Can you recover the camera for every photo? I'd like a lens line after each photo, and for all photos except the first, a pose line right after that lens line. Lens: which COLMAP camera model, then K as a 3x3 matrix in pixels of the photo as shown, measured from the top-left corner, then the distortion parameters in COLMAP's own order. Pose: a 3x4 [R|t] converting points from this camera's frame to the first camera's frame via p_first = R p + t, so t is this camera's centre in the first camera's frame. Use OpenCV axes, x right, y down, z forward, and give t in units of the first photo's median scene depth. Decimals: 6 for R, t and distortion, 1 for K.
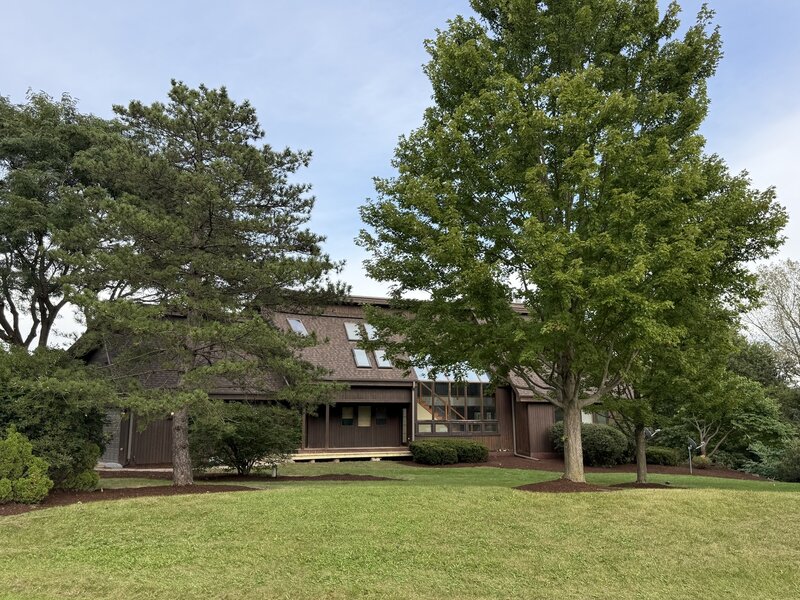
lens RADIAL K [[648.8, 0, 397.9], [0, 648.8, 302.1], [0, 0, 1]] dist [0.060057, -0.001879]
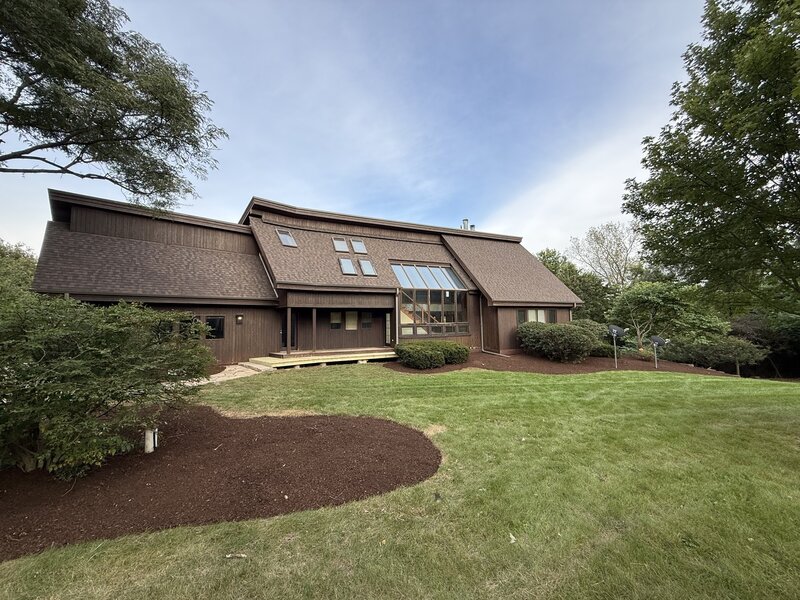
lens RADIAL K [[322.1, 0, 401.5], [0, 322.1, 299.5], [0, 0, 1]] dist [-0.000439, 0.000780]
pose [[0.996415, -0.005945, 0.084396, -0.013921], [-0.003151, 0.994228, 0.107244, 0.083185], [-0.084547, -0.107125, 0.990644, 0.468986]]
